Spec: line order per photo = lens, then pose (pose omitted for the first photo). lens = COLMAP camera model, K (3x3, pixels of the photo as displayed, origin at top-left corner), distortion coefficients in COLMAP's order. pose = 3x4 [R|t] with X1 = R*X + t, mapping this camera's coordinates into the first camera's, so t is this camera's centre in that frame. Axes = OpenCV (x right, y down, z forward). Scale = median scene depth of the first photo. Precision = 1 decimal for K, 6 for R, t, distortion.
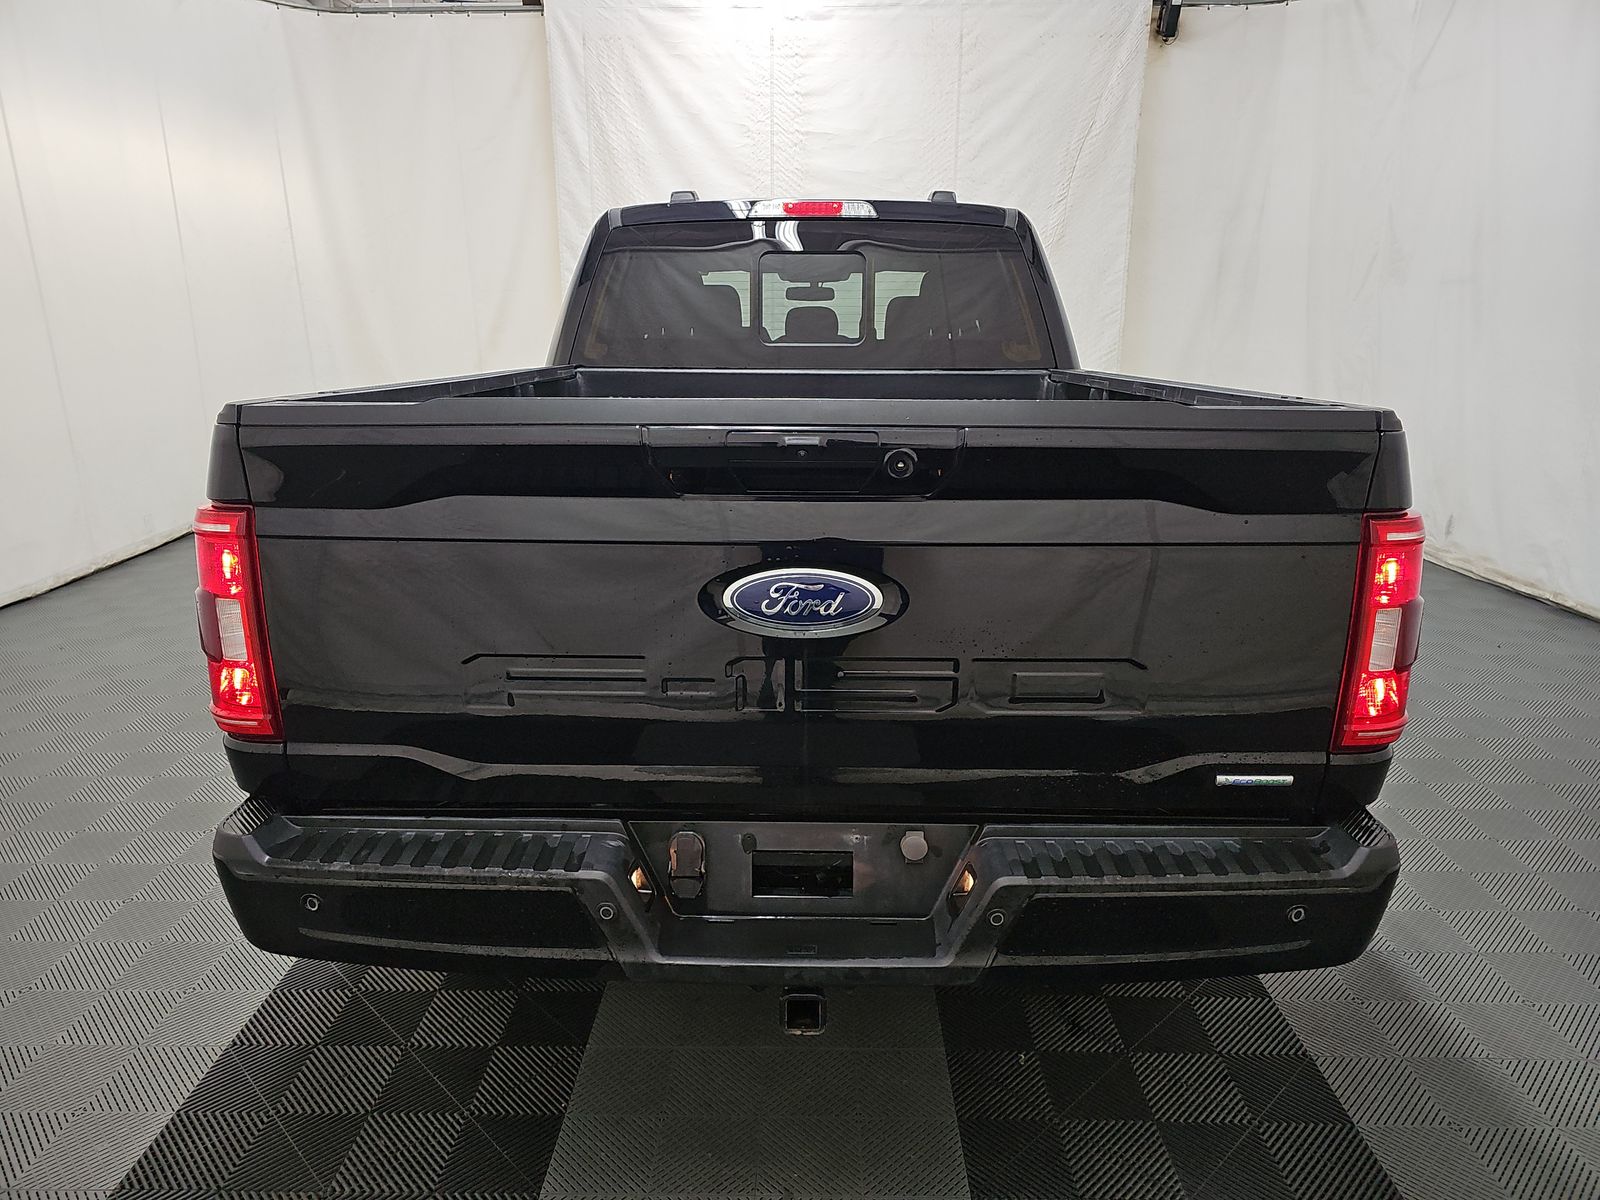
lens RADIAL K [[1040.1, 0, 803.7], [0, 1040.1, 602.8], [0, 0, 1]] dist [0.023791, -0.025213]
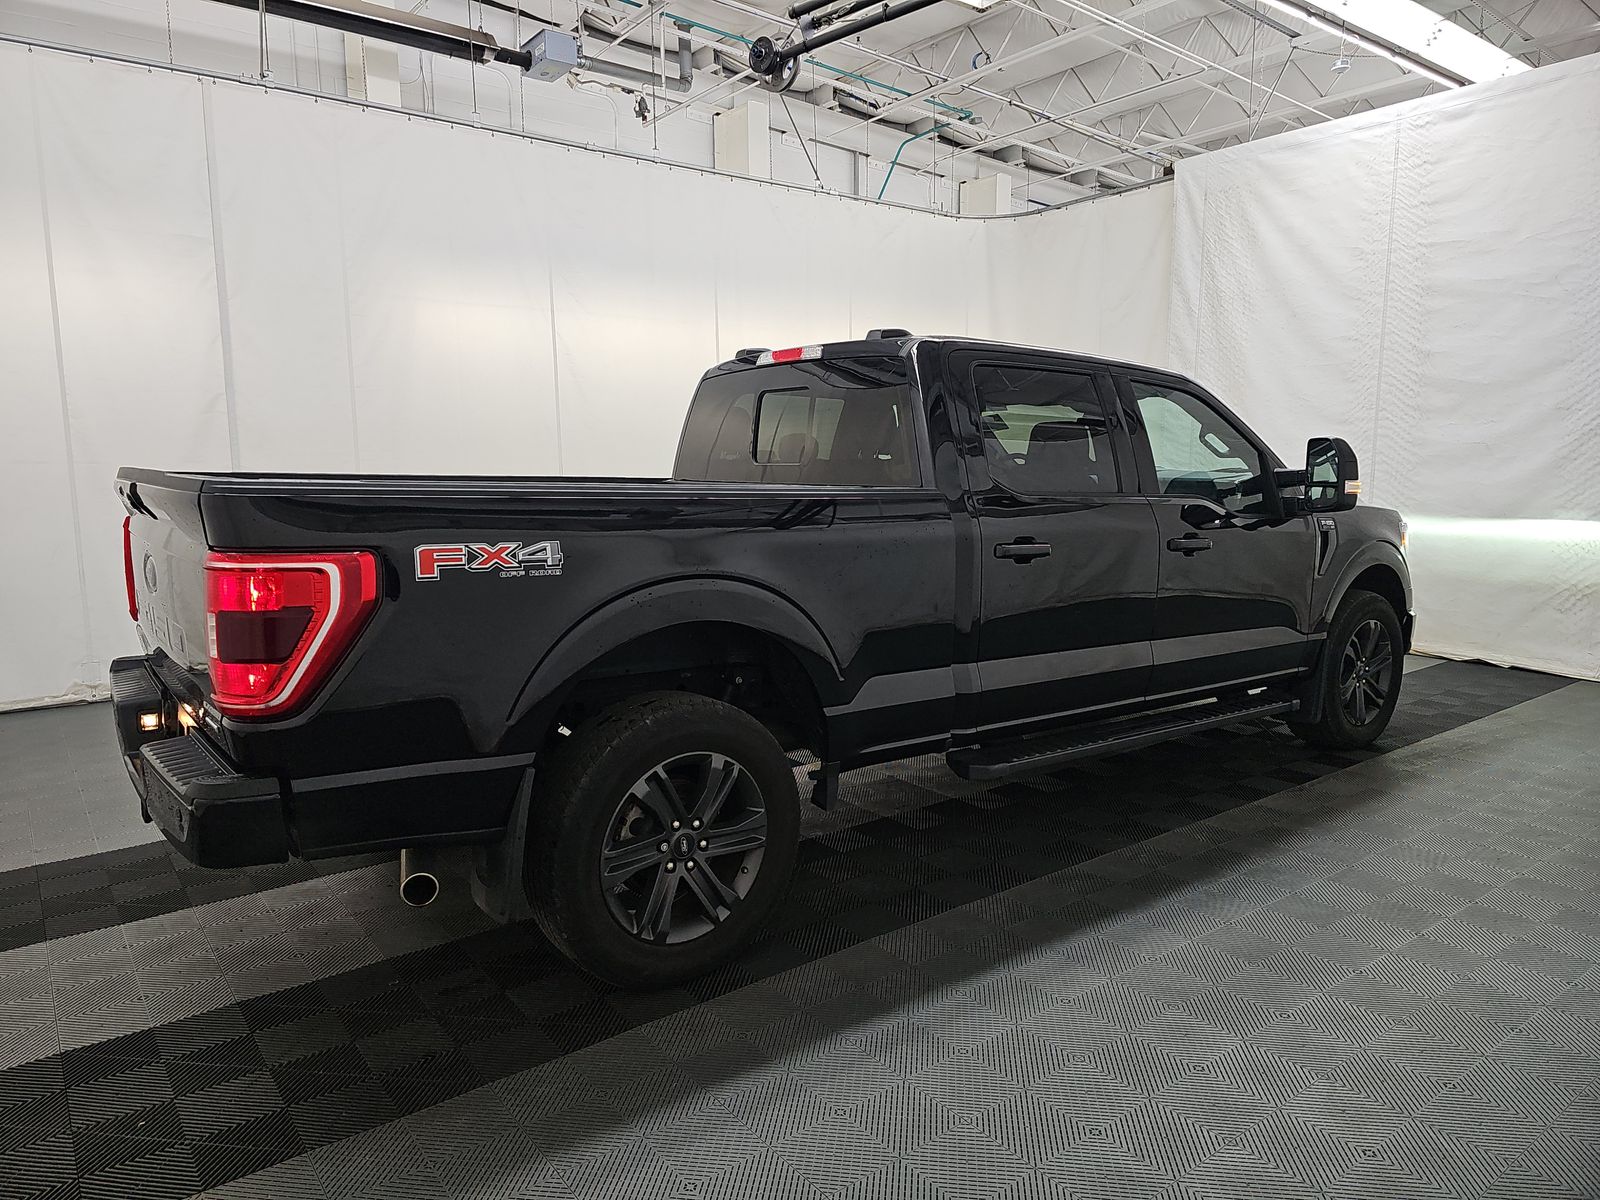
lens RADIAL K [[1040.1, 0, 791.9], [0, 1040.1, 596.3], [0, 0, 1]] dist [0.023791, -0.025213]
pose [[0.622209, 0.096257, -0.776911, 0.381189], [-0.204944, 0.977829, -0.042984, -0.016695], [0.755549, 0.185969, 0.628141, 0.104931]]
